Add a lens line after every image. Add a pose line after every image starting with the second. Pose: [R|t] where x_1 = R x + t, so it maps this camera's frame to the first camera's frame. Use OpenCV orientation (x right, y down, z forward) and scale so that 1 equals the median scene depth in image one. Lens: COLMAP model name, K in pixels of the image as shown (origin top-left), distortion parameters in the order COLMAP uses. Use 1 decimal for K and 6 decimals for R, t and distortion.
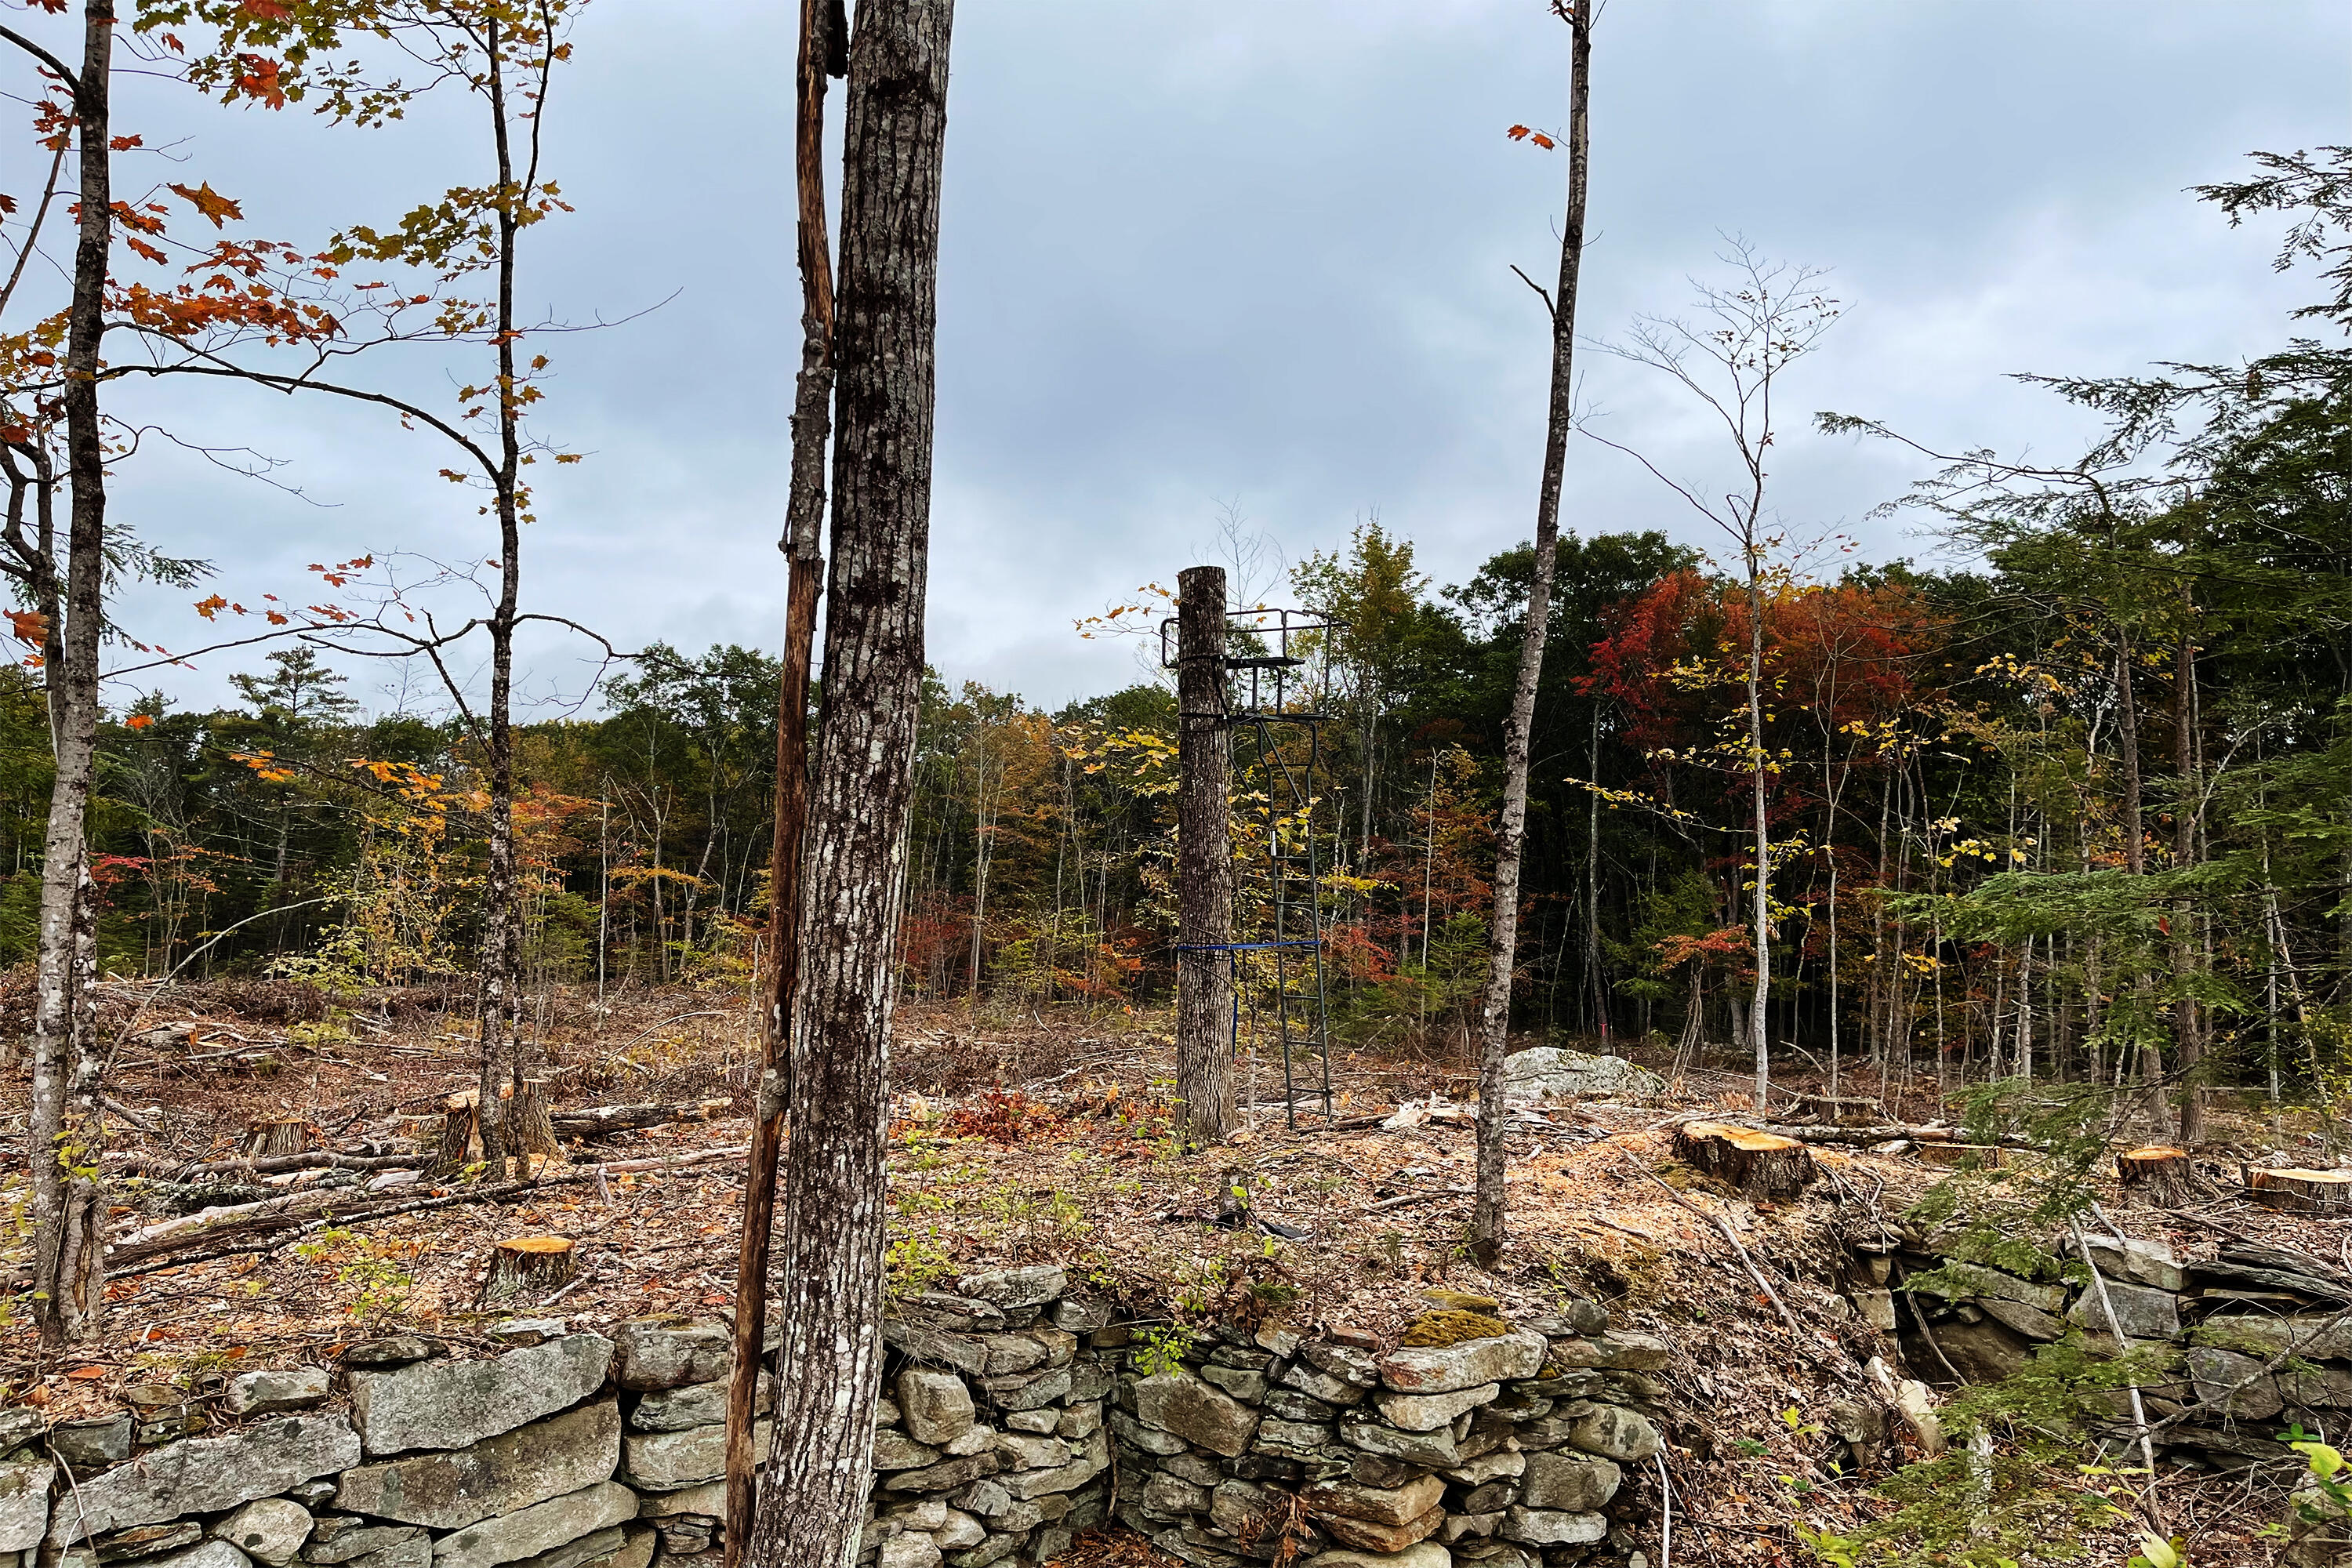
lens RADIAL K [[1741.1, 0, 1194.4], [0, 1741.1, 710.3], [0, 0, 1]] dist [0.046662, -0.038350]
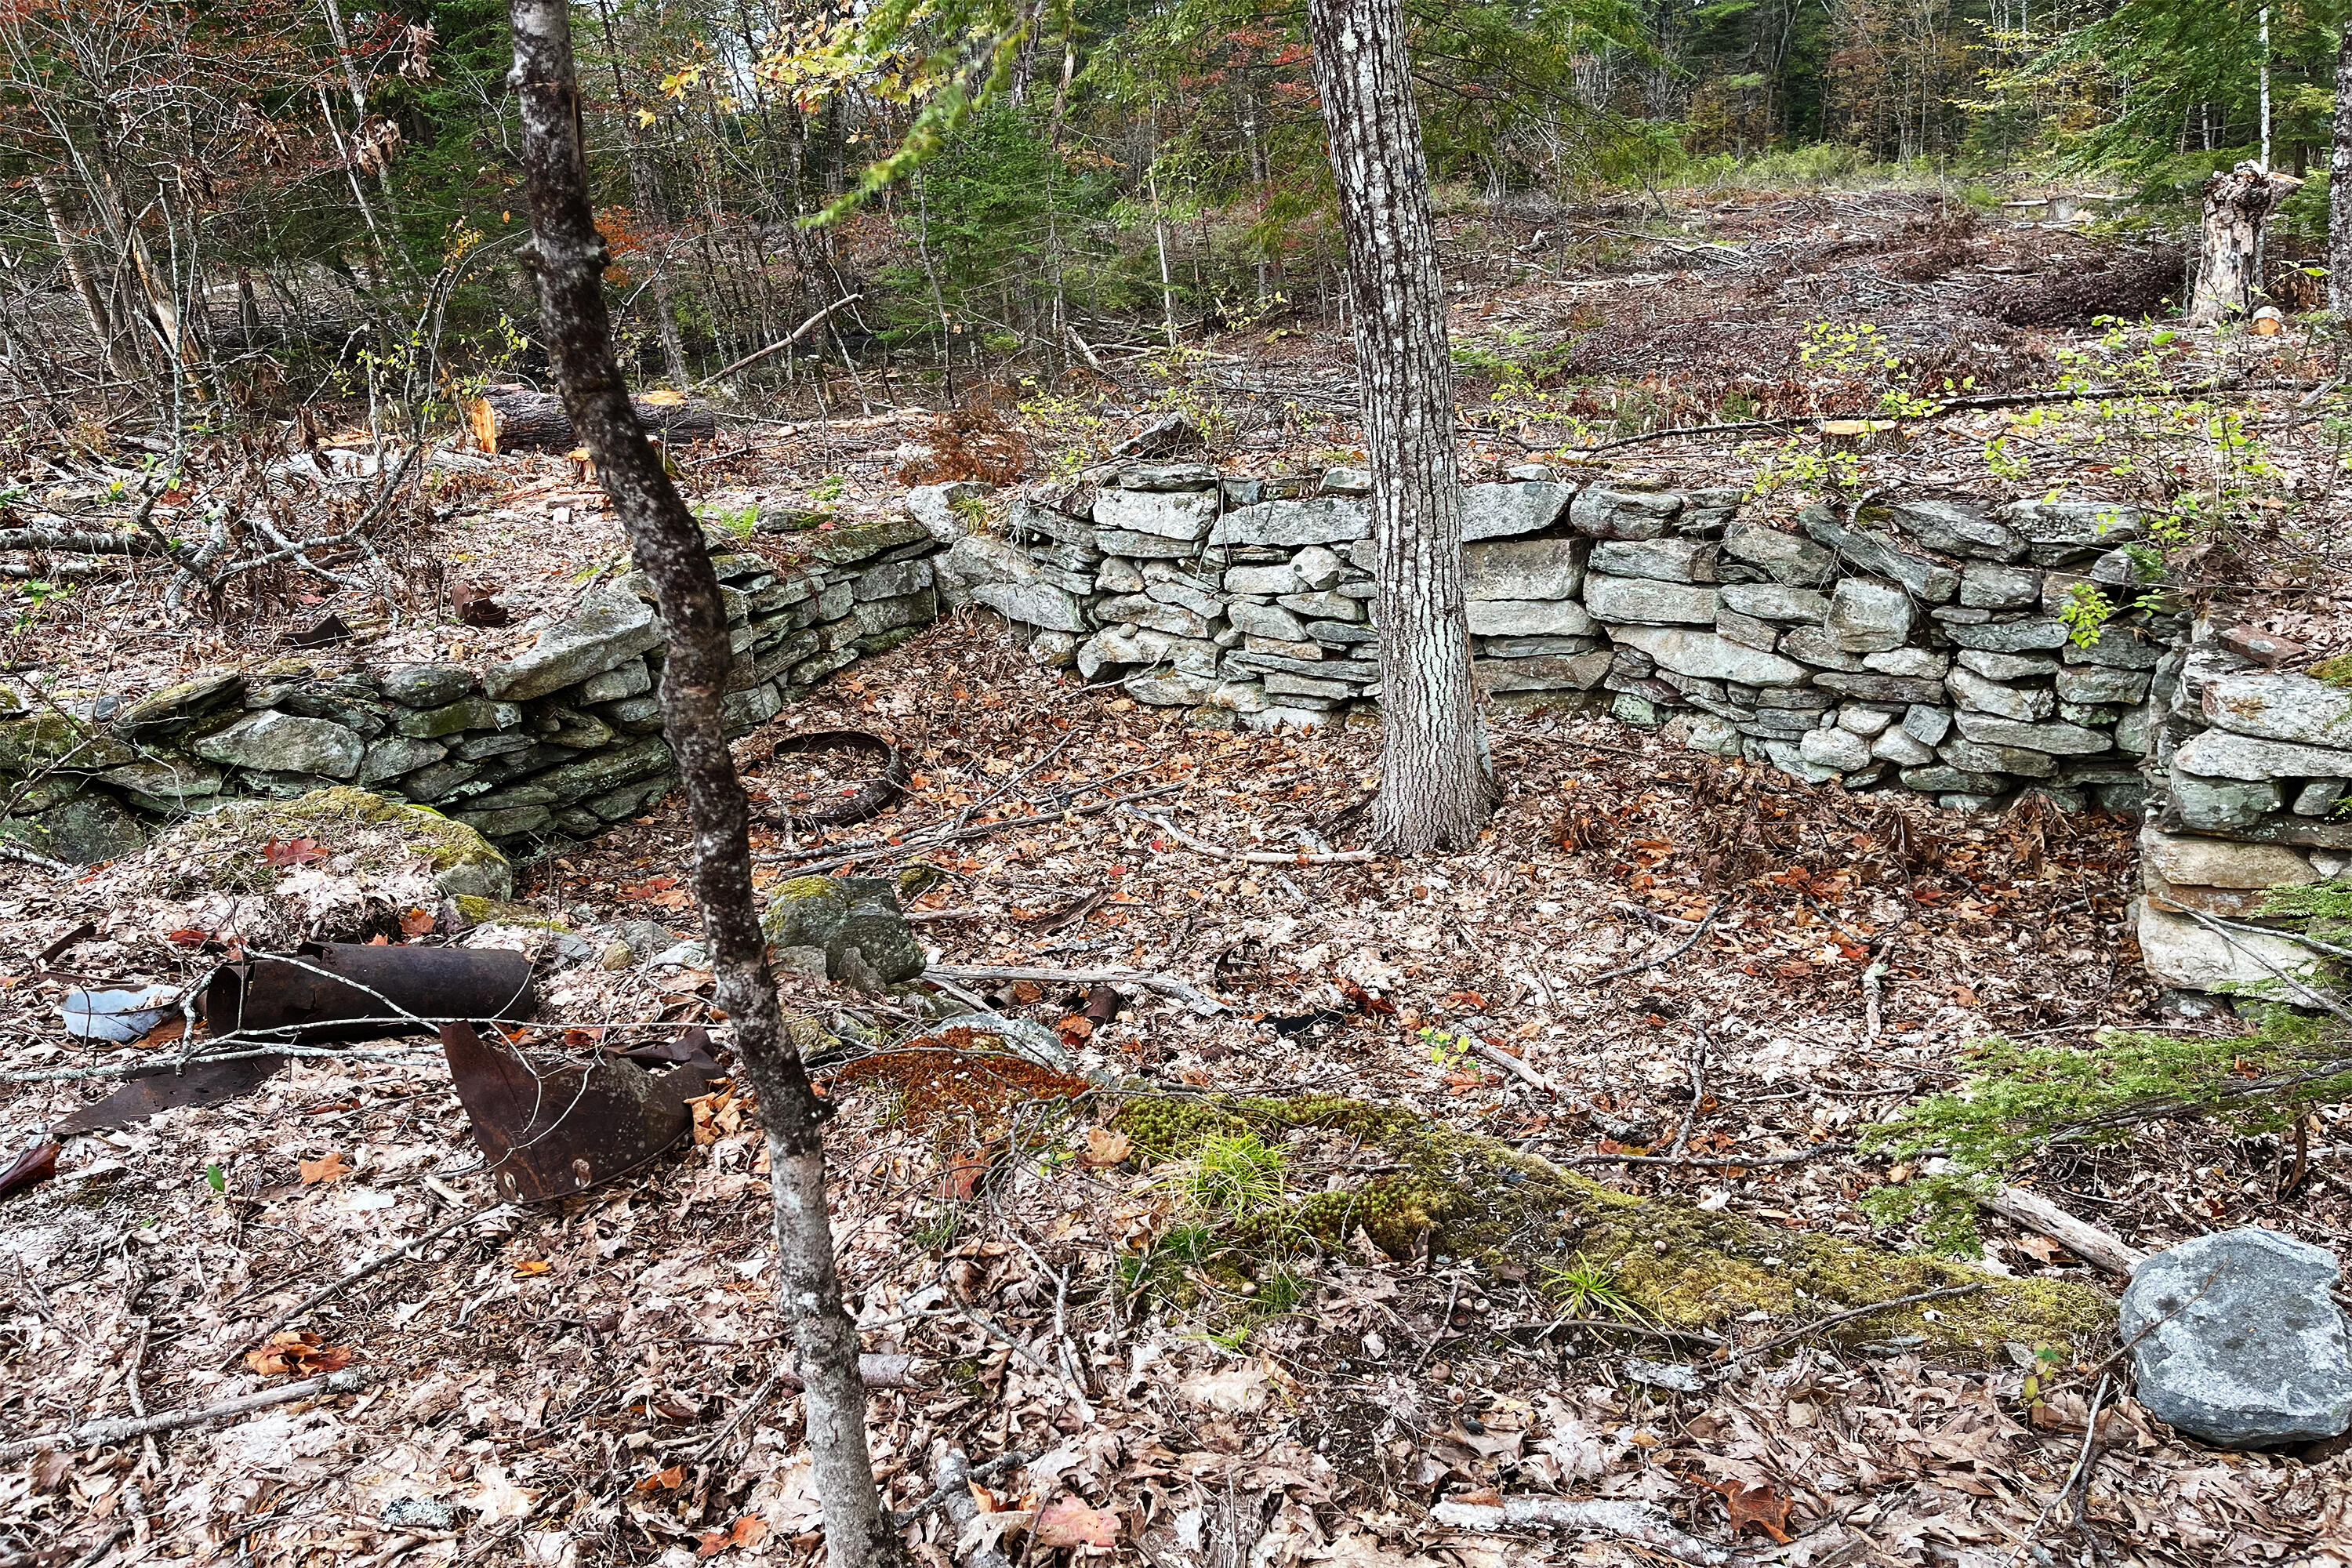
lens RADIAL K [[1730.2, 0, 1174.1], [0, 1730.2, 895.8], [0, 0, 1]] dist [0.071663, -0.111610]
pose [[0.127124, 0.333265, -0.934224, 0.712492], [0.201105, 0.913643, 0.353289, 0.115579], [0.971286, -0.232788, 0.049125, 0.521125]]
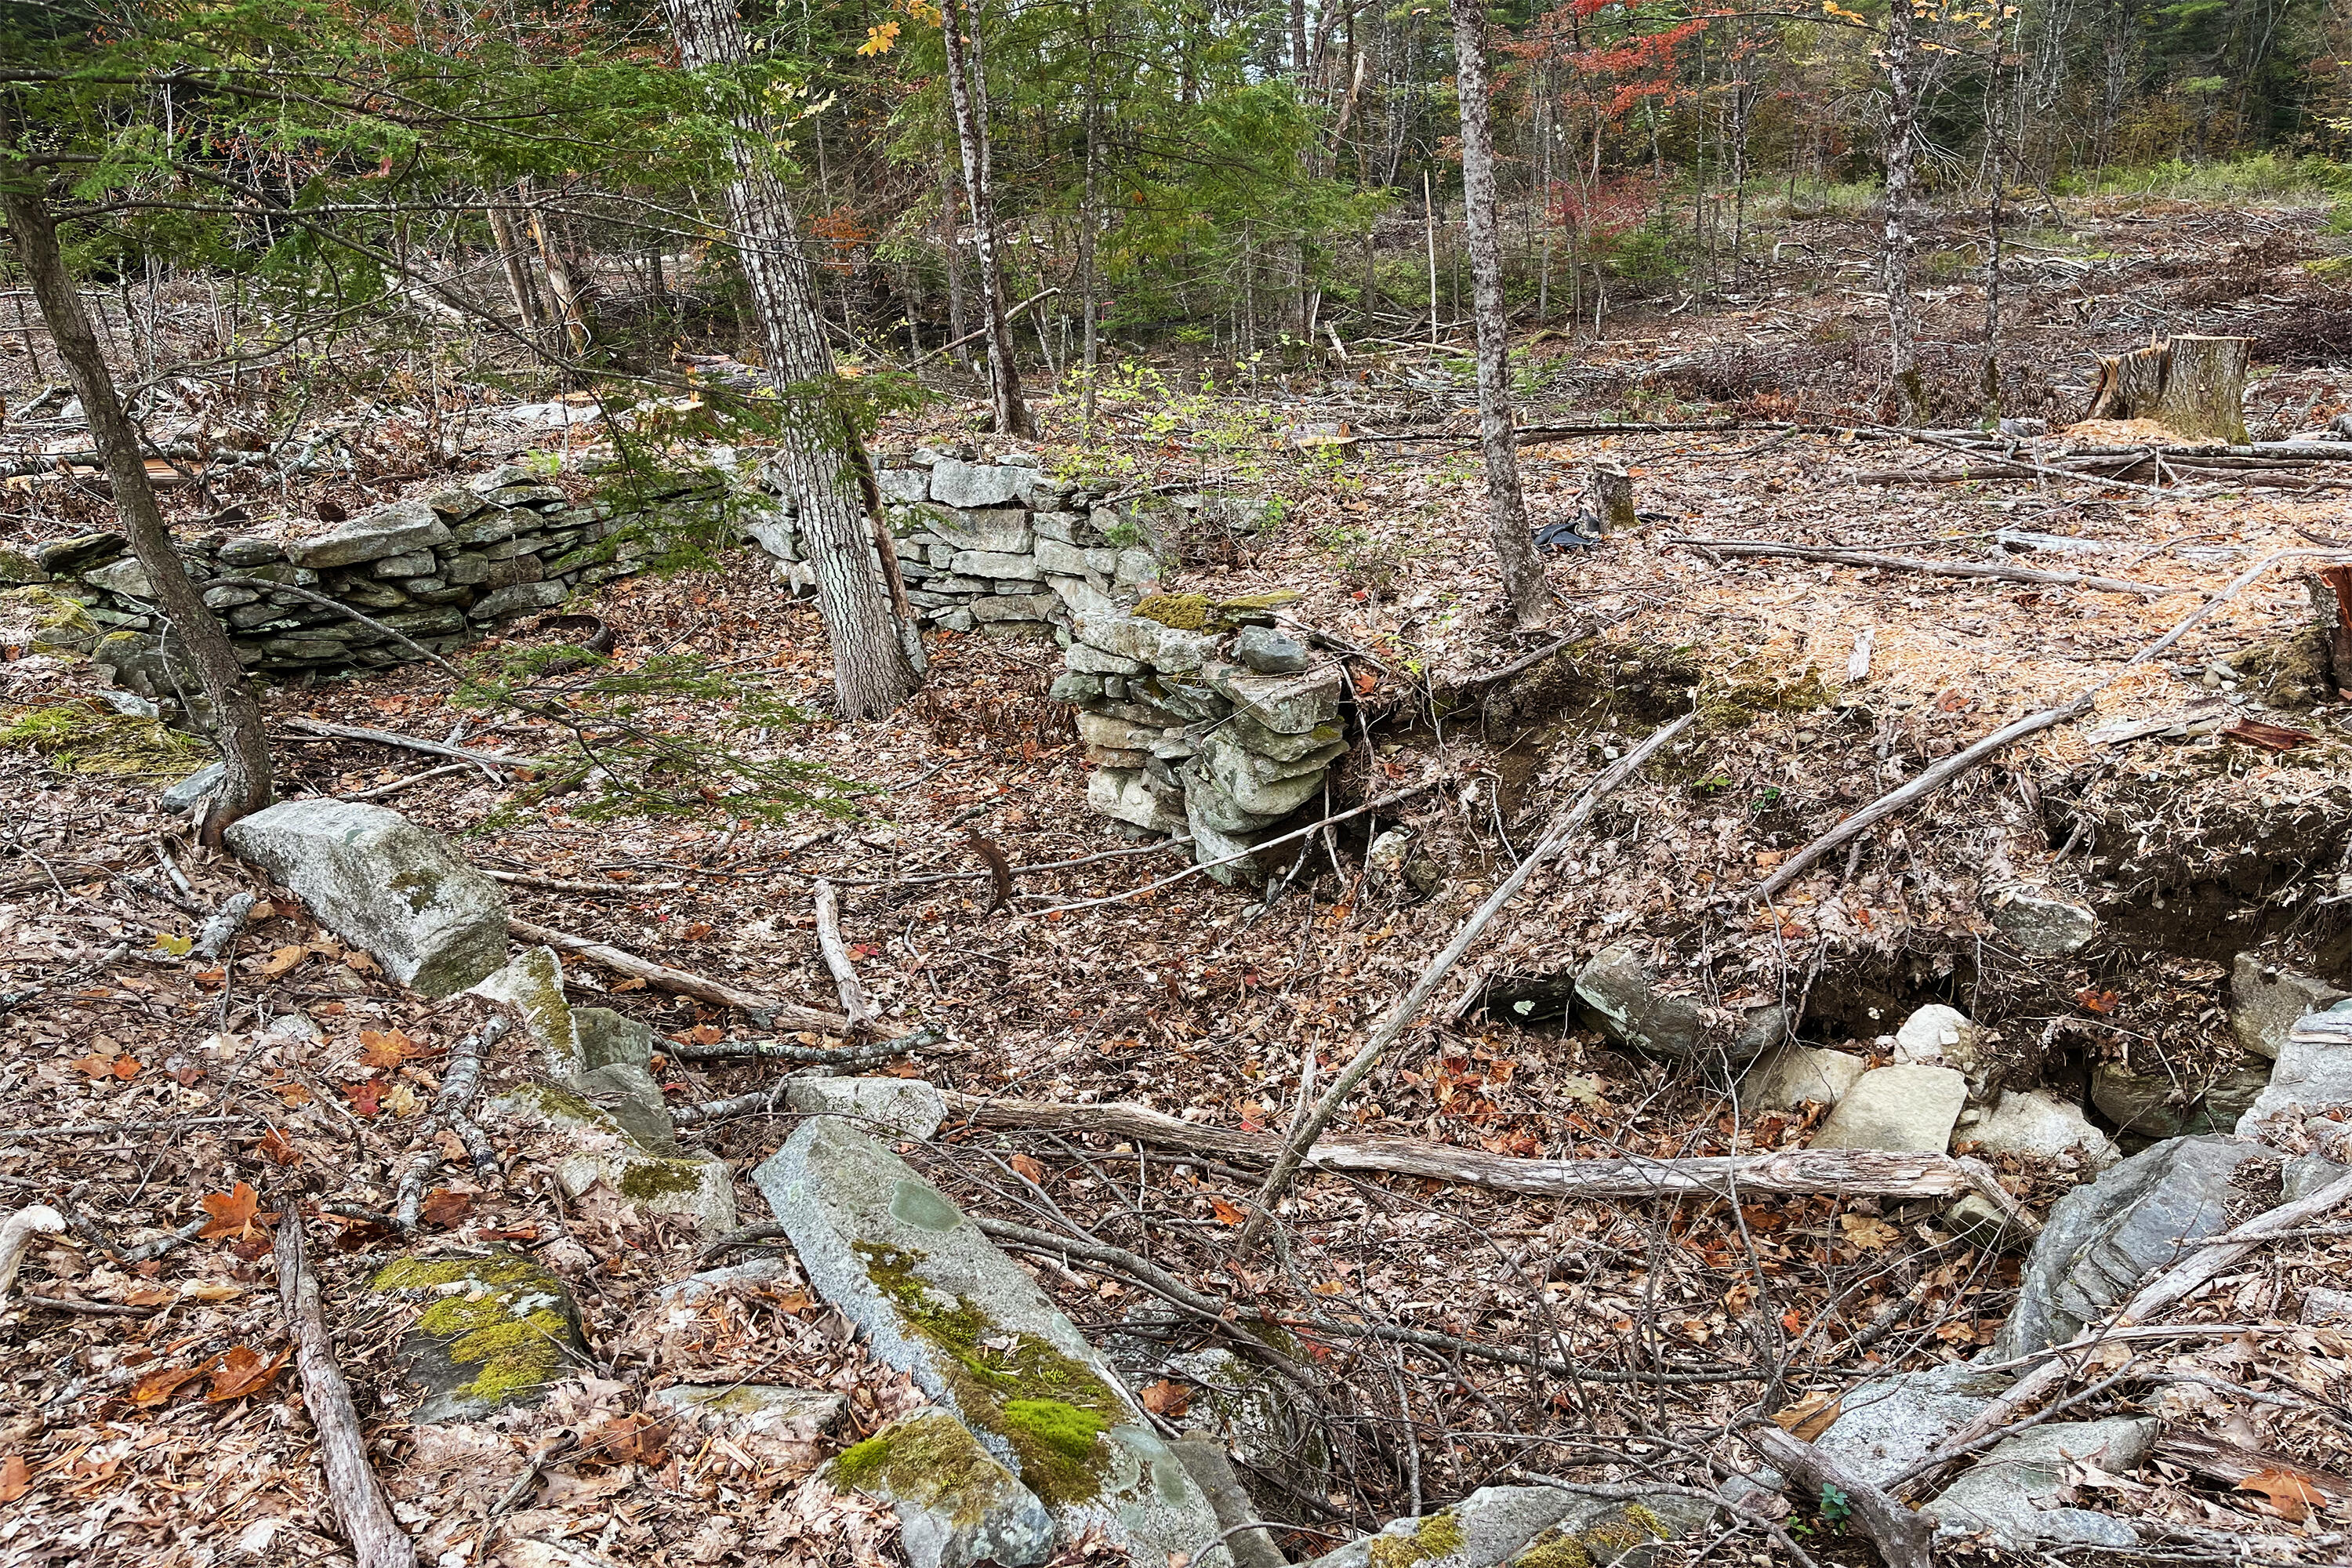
lens RADIAL K [[1730.2, 0, 1174.1], [0, 1730.2, 895.8], [0, 0, 1]] dist [0.071663, -0.111610]
pose [[-0.106978, 0.342044, -0.933574, 1.118732], [0.172686, 0.931084, 0.321344, 0.192628], [0.979150, -0.126839, -0.158672, 1.144418]]
